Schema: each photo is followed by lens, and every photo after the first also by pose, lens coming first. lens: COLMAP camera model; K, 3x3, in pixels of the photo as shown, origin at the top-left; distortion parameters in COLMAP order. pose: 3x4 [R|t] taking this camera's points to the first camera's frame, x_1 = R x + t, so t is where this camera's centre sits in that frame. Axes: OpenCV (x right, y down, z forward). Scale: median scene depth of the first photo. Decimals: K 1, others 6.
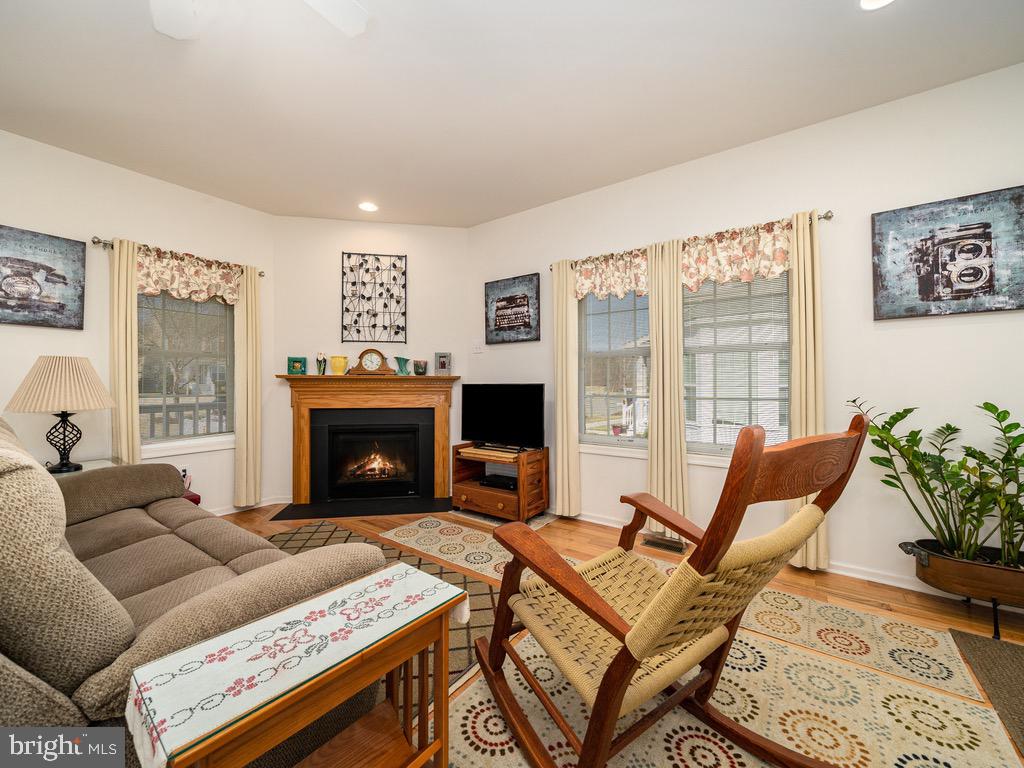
lens RADIAL K [[403.4, 0, 518.3], [0, 403.4, 381.0], [0, 0, 1]] dist [-0.004526, -0.000295]
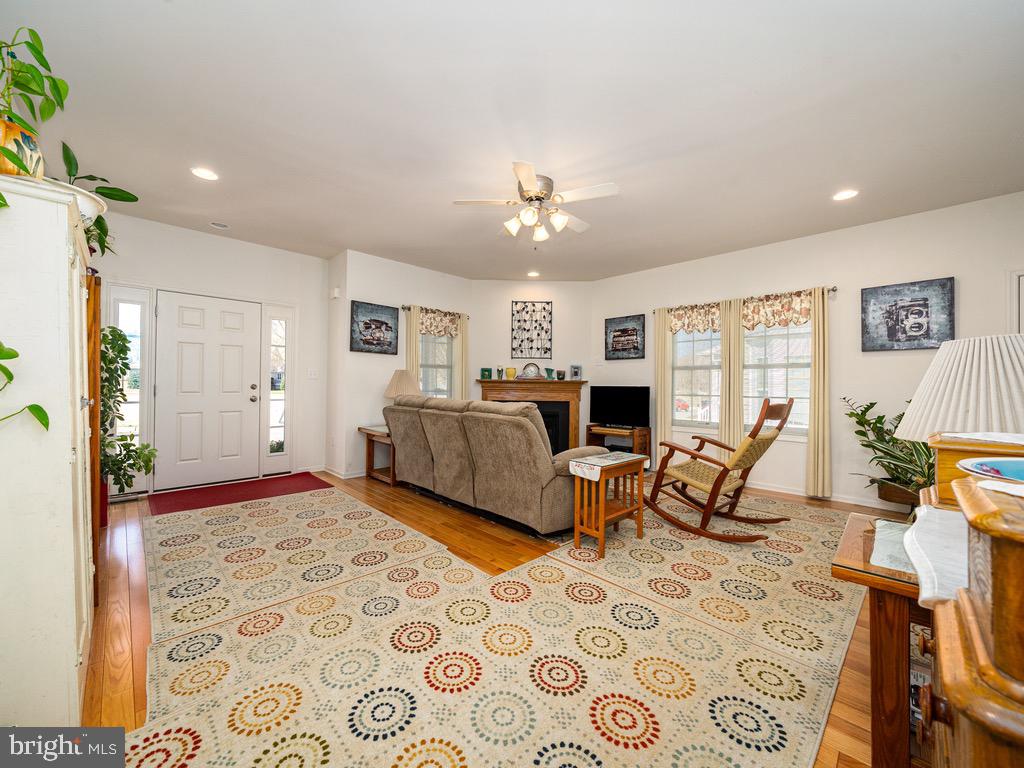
lens RADIAL K [[403.4, 0, 513.8], [0, 403.4, 384.2], [0, 0, 1]] dist [-0.004526, -0.000295]
pose [[0.985497, 0.011047, -0.169331, -0.183967], [-0.010626, 0.999938, 0.003395, -0.002219], [0.169358, -0.001546, 0.985553, -0.619724]]
